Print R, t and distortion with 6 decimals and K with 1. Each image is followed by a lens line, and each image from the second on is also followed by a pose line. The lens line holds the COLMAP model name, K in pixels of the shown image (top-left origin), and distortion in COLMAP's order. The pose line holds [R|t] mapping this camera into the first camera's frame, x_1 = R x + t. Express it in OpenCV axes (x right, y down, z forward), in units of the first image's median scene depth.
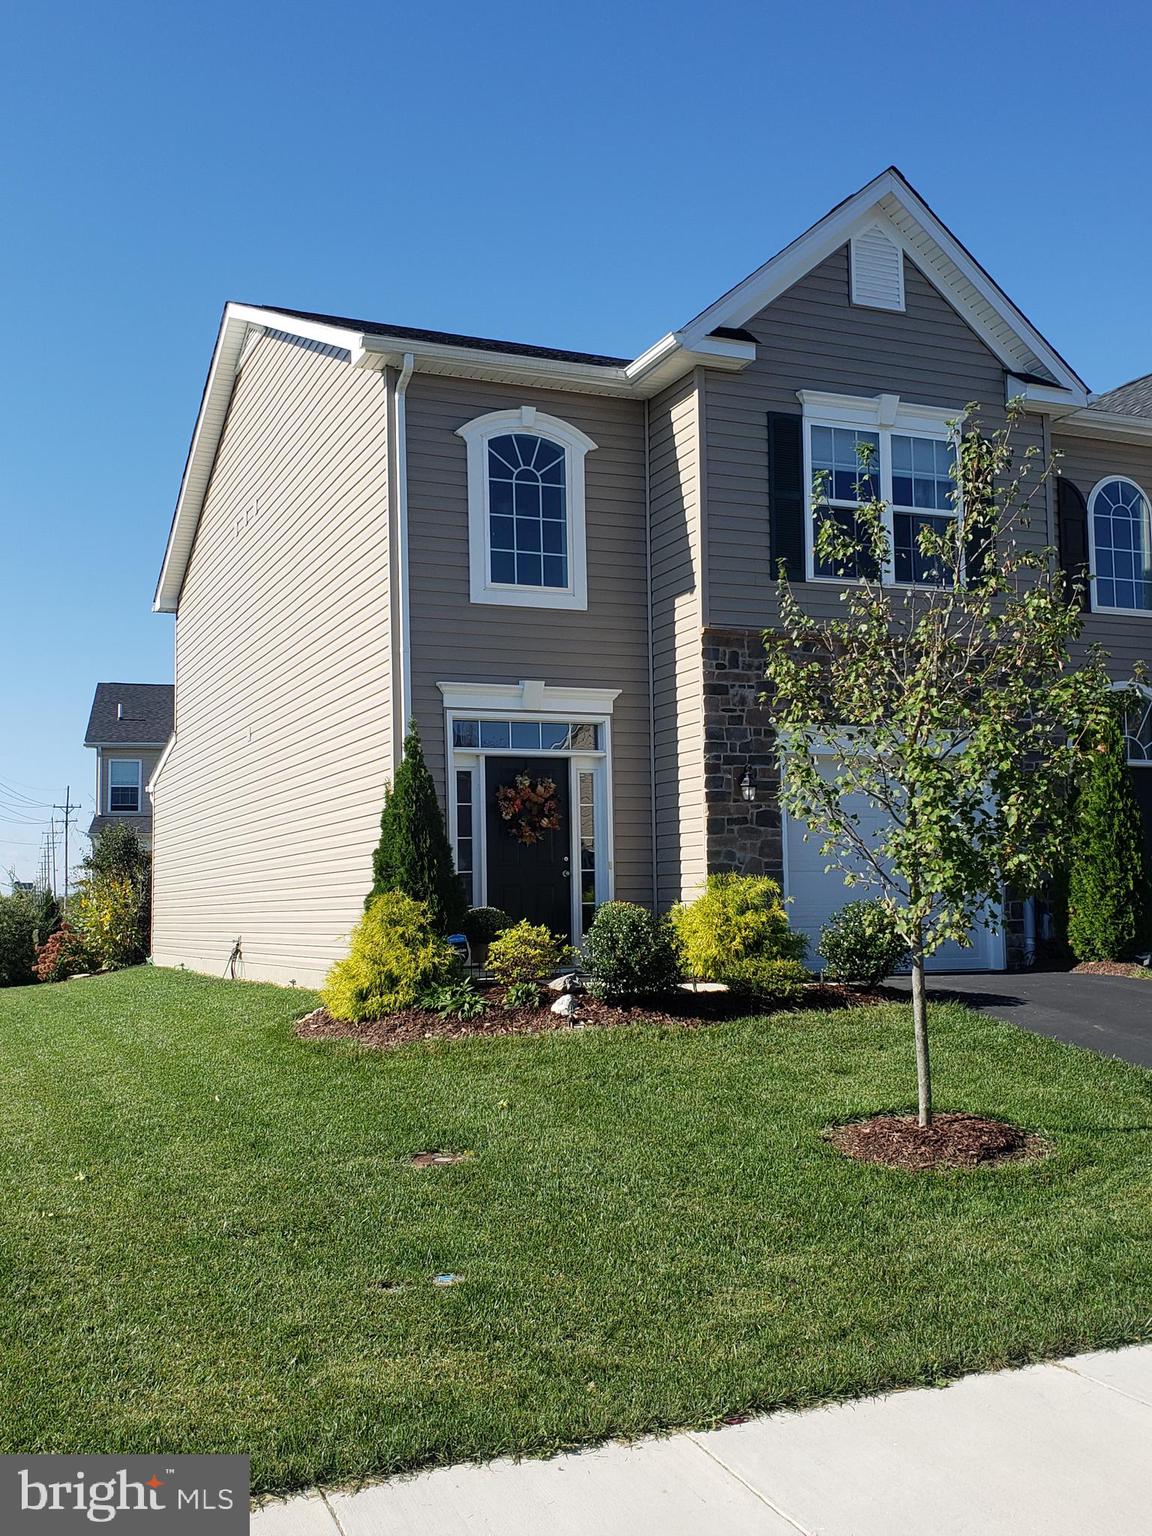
lens RADIAL K [[1525.9, 0, 576.0], [0, 1525.9, 768.0], [0, 0, 1]] dist [0.117972, -0.206770]
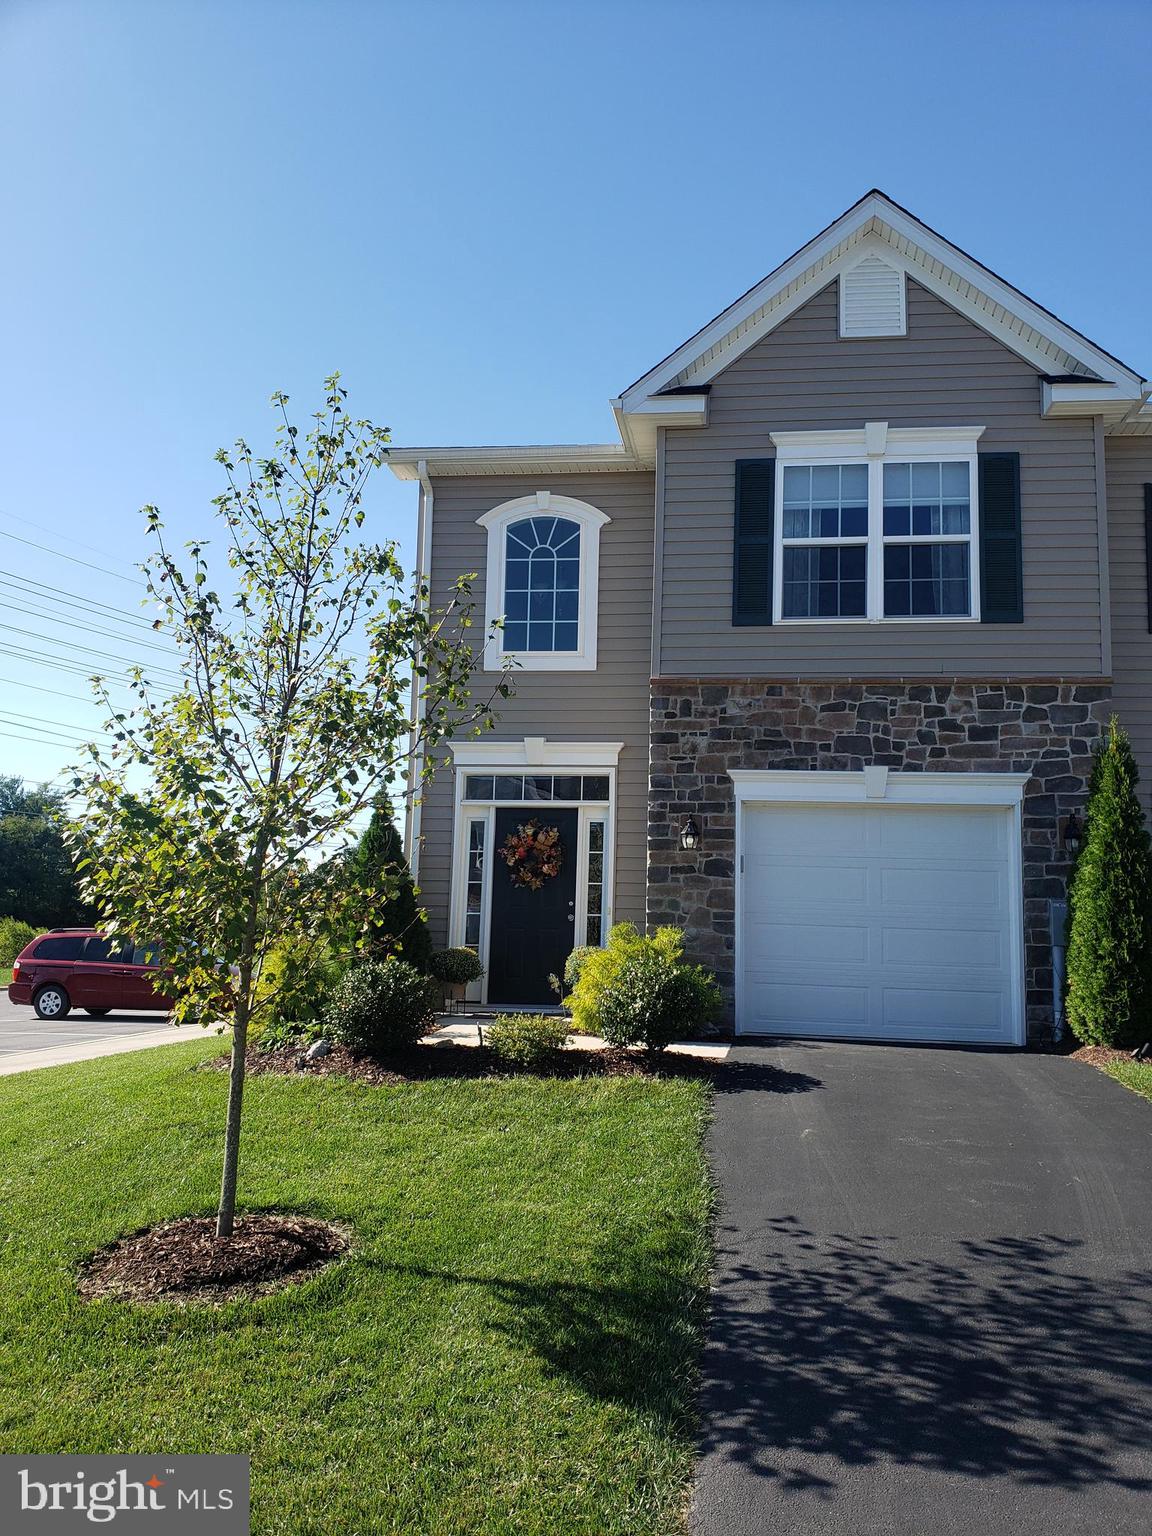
lens RADIAL K [[1136.6, 0, 576.0], [0, 1136.6, 768.0], [0, 0, 1]] dist [0.063060, -0.072532]
pose [[0.868075, -0.030263, -0.495510, 0.391482], [0.005272, 0.998646, -0.051757, 0.006291], [0.496406, 0.042317, 0.867059, 0.307776]]
